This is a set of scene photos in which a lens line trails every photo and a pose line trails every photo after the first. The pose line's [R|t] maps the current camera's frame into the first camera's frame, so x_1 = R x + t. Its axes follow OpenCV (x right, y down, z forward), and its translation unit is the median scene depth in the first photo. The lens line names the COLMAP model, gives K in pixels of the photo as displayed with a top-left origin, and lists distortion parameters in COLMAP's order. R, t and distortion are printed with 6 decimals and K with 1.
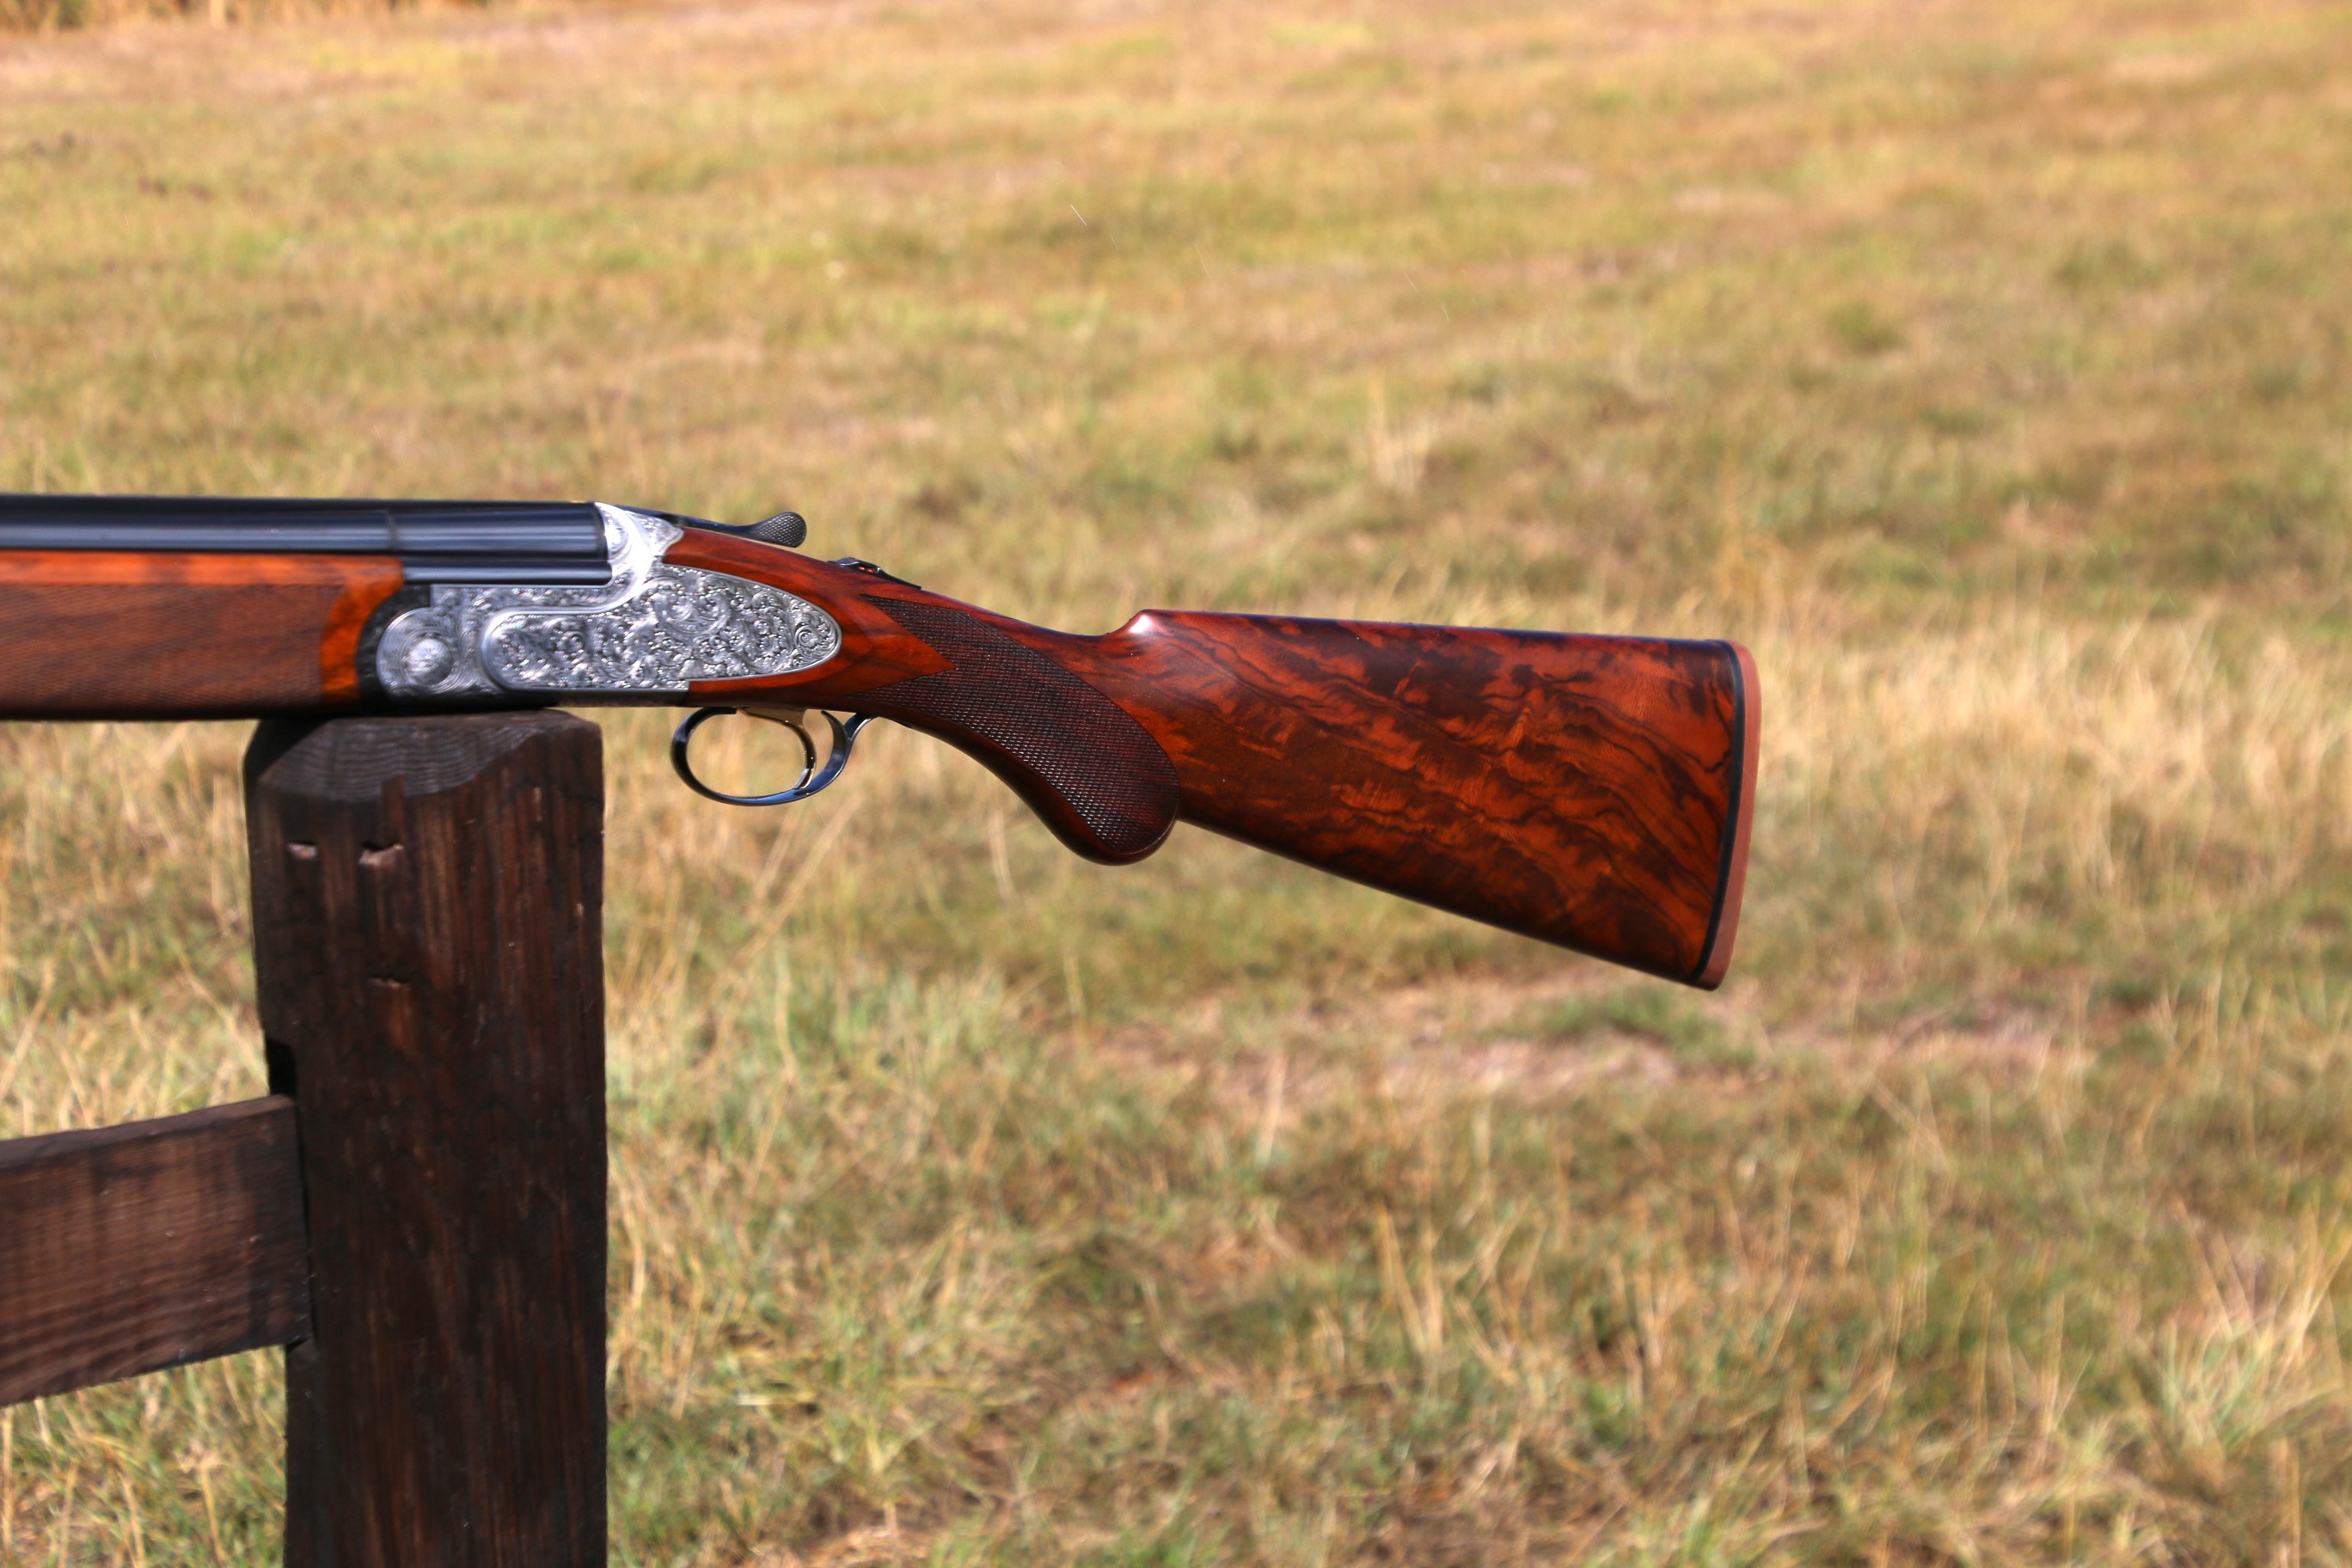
lens RADIAL K [[4901.7, 0, 1267.7], [0, 4901.7, 859.6], [0, 0, 1]] dist [0.465175, 0.654226]
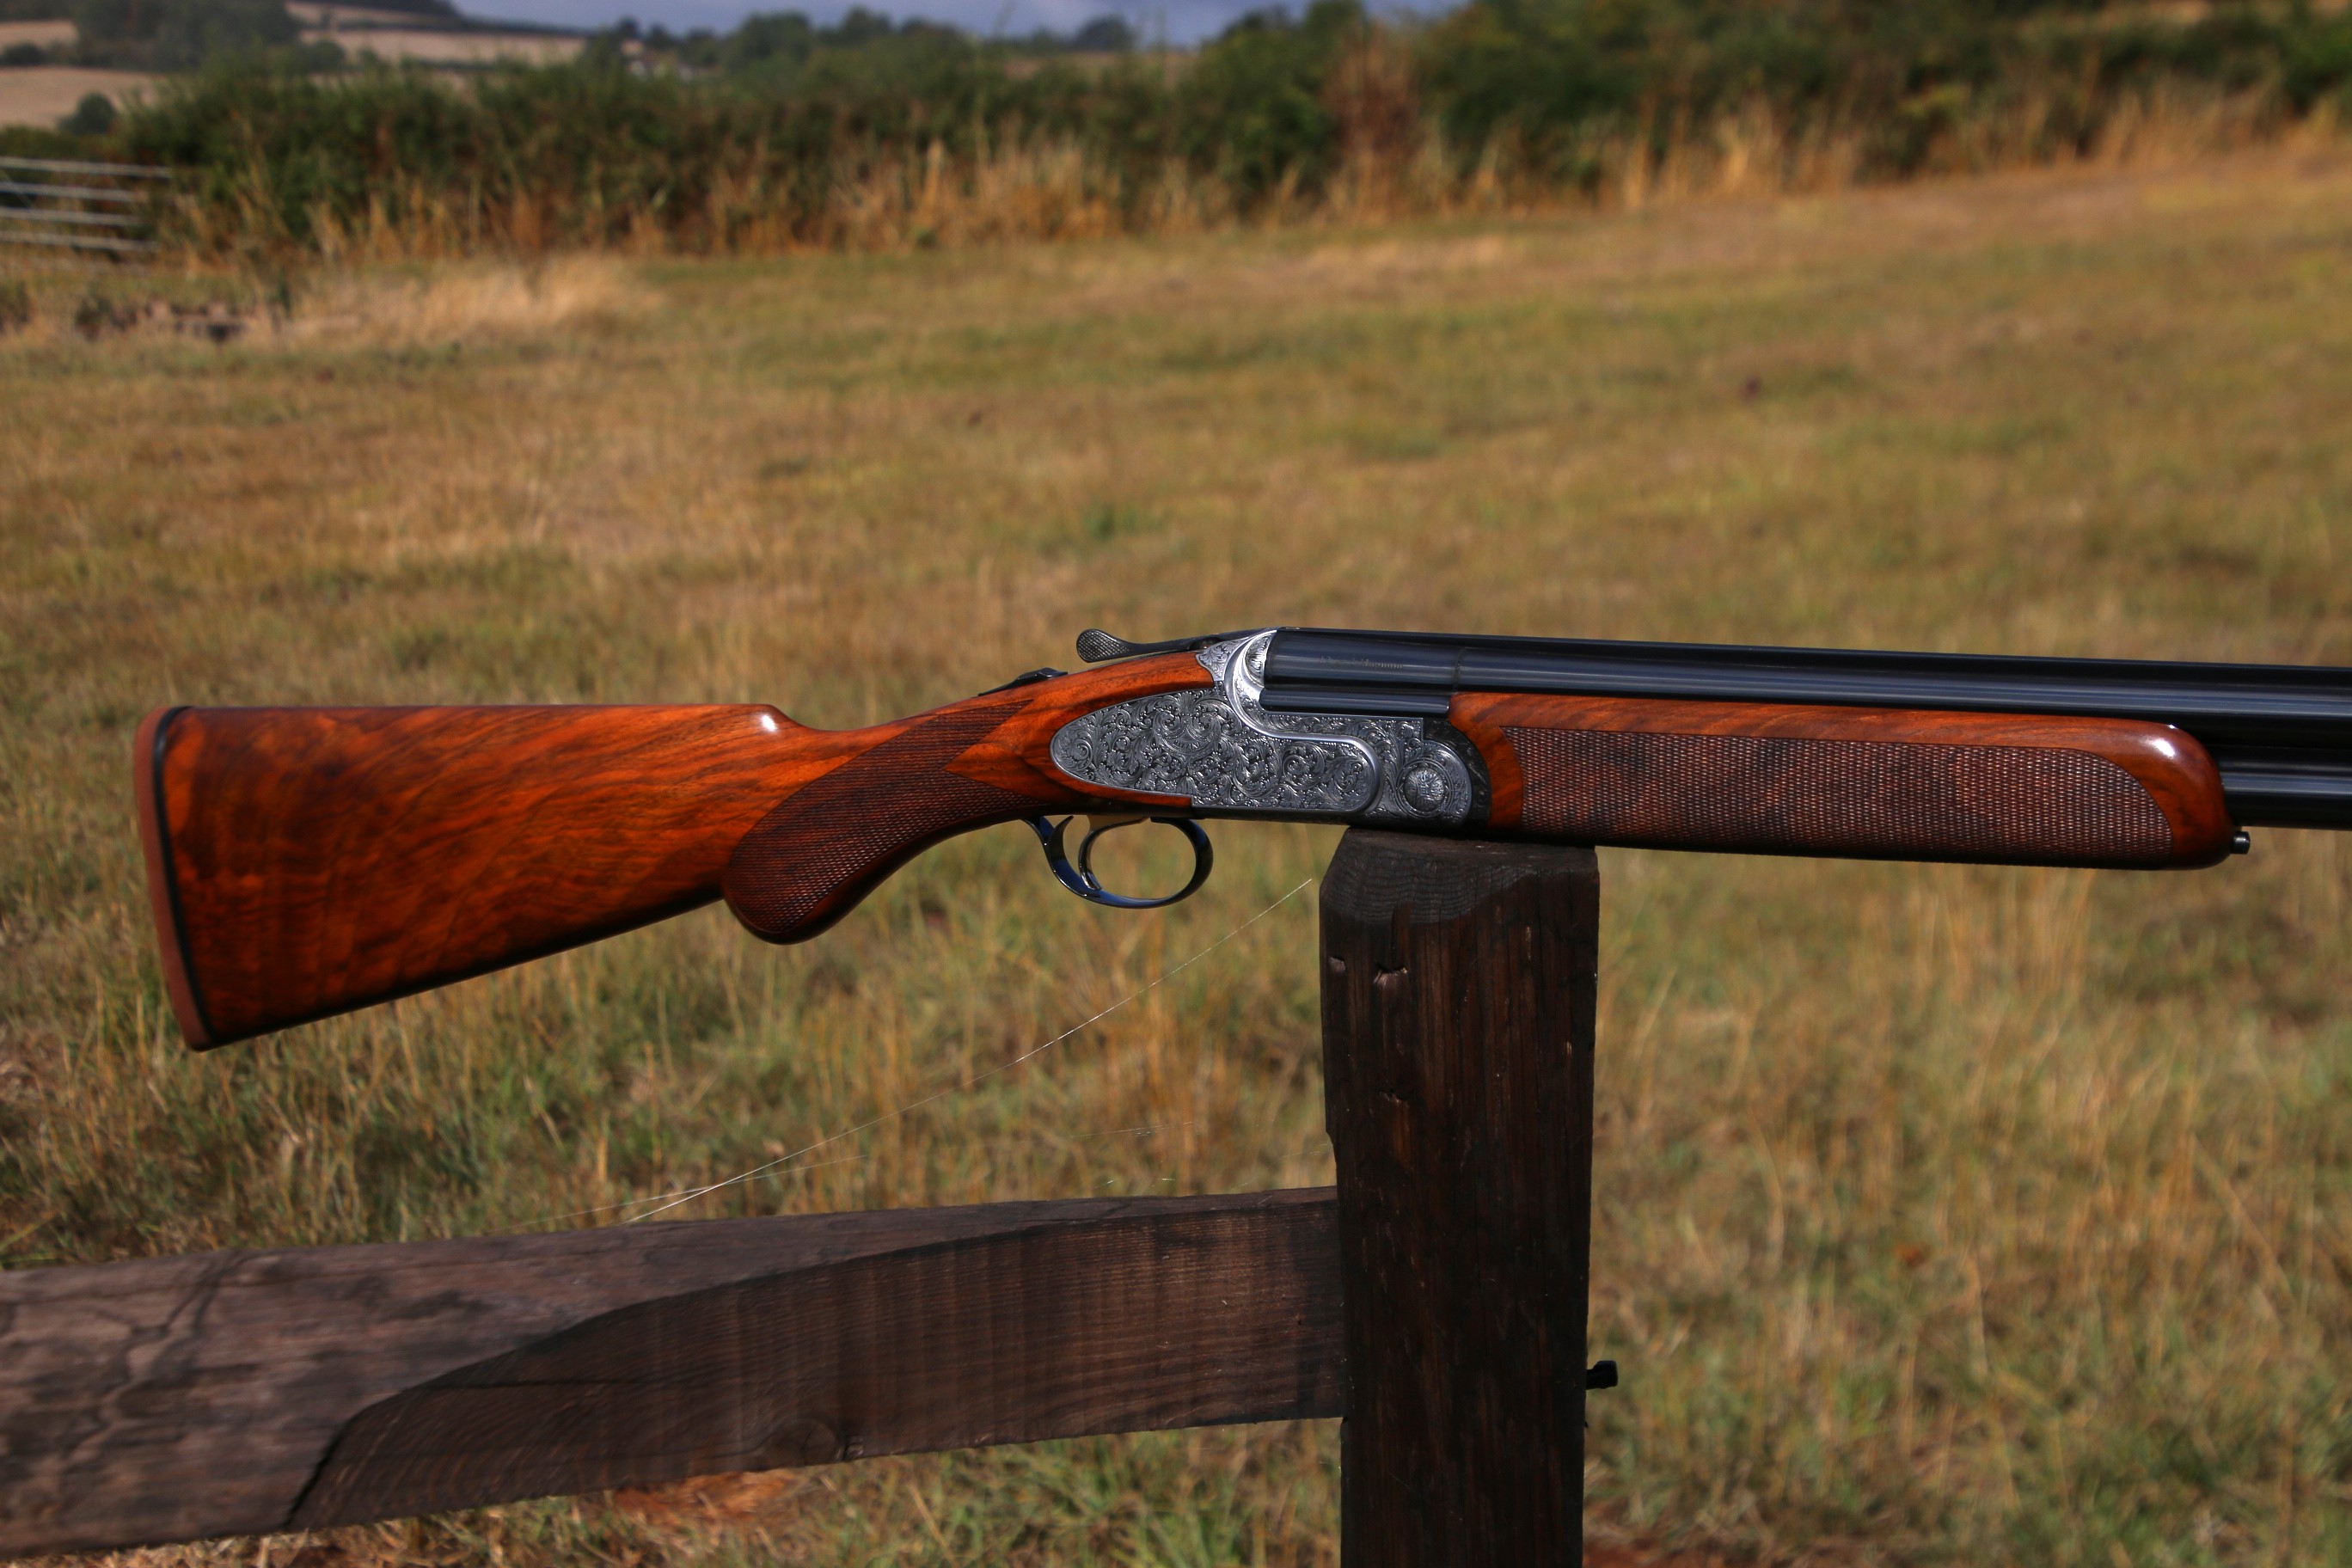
lens RADIAL K [[4231.3, 0, 1309.5], [0, 4231.3, 904.7], [0, 0, 1]] dist [0.326236, 0.563346]
pose [[0.882155, 0.094820, -0.461316, 0.212812], [-0.088153, 0.995455, 0.036037, -0.045790], [0.462636, 0.008876, 0.886504, 0.195772]]
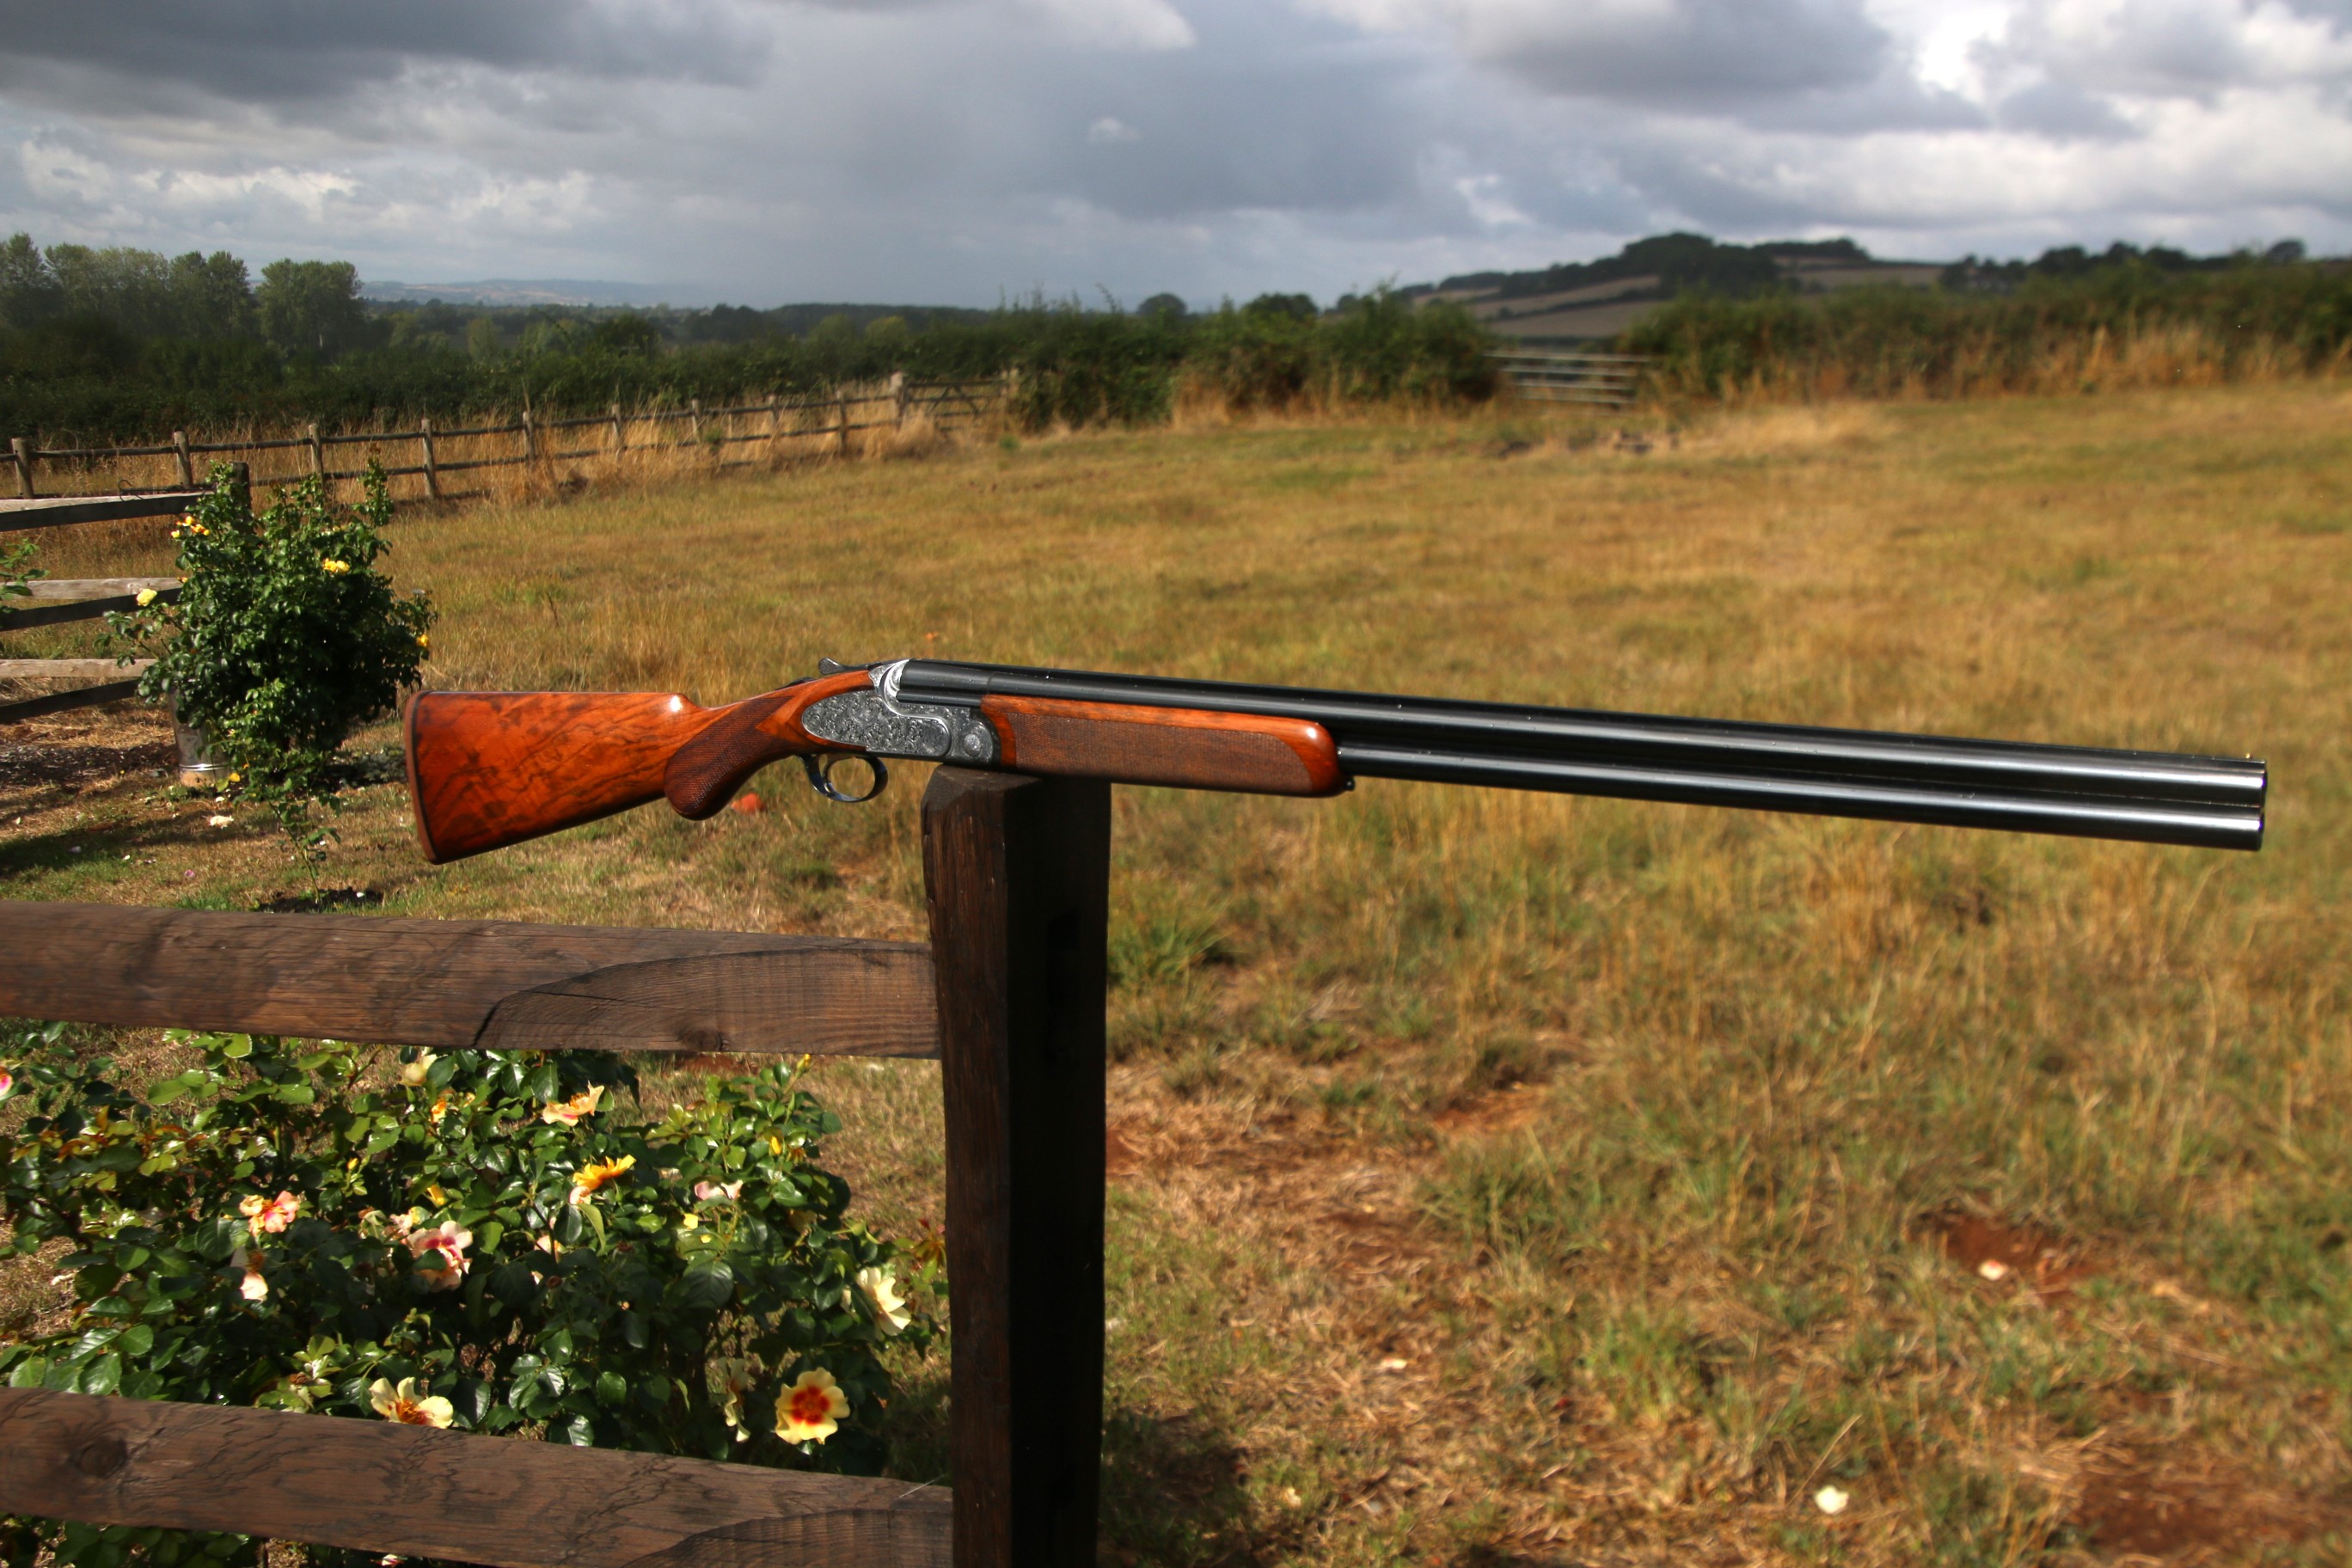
lens RADIAL K [[2511.5, 0, 1211.2], [0, 2511.5, 865.5], [0, 0, 1]] dist [0.048425, 0.026895]
pose [[0.602320, 0.174612, -0.778923, 0.674650], [-0.133269, 0.984084, 0.117549, -0.122701], [0.787051, 0.033004, 0.616004, 0.434857]]
